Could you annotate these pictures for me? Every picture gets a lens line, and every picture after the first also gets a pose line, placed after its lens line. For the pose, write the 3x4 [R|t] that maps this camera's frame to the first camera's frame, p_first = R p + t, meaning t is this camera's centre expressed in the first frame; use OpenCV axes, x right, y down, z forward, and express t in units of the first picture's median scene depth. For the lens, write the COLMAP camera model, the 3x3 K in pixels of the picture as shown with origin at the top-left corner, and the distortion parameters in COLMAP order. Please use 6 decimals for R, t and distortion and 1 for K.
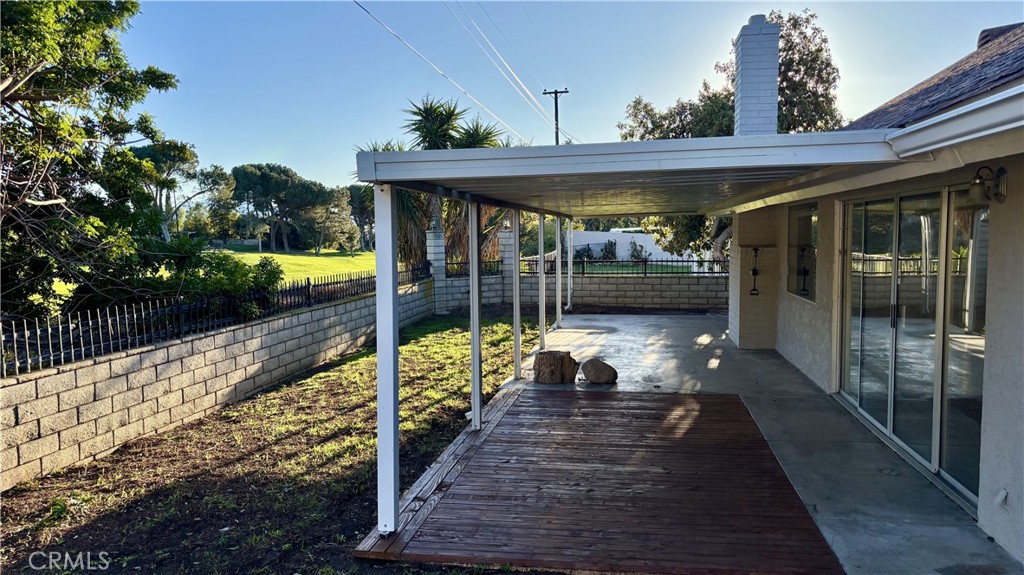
lens RADIAL K [[780.3, 0, 526.3], [0, 780.3, 300.1], [0, 0, 1]] dist [0.060176, -0.063175]
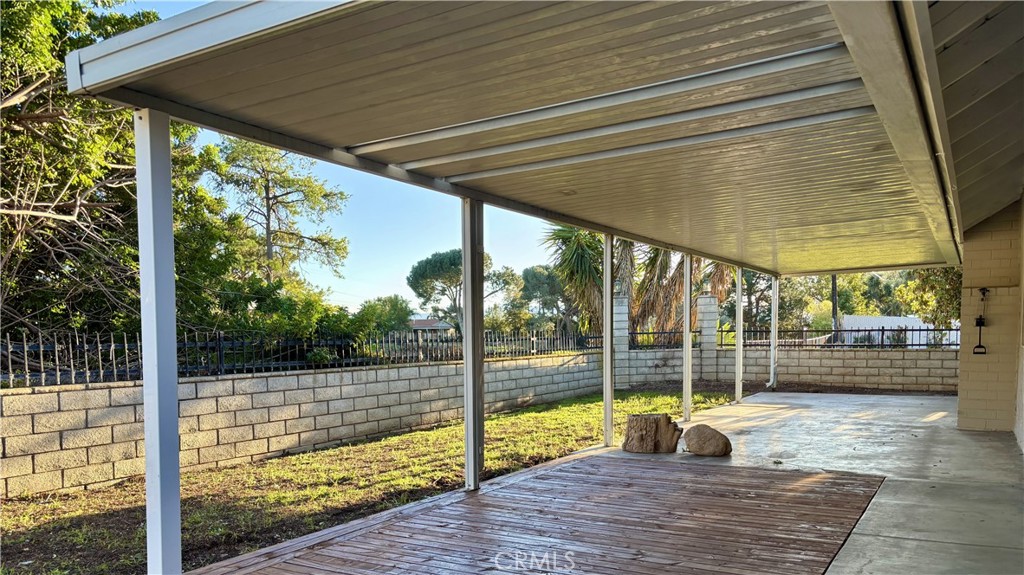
lens RADIAL K [[780.3, 0, 517.3], [0, 780.3, 399.8], [0, 0, 1]] dist [0.060176, -0.063175]
pose [[0.928879, 0.026888, -0.369406, 0.111254], [-0.026947, 0.999624, 0.005002, 0.028778], [0.369402, 0.005308, 0.929255, 0.117787]]
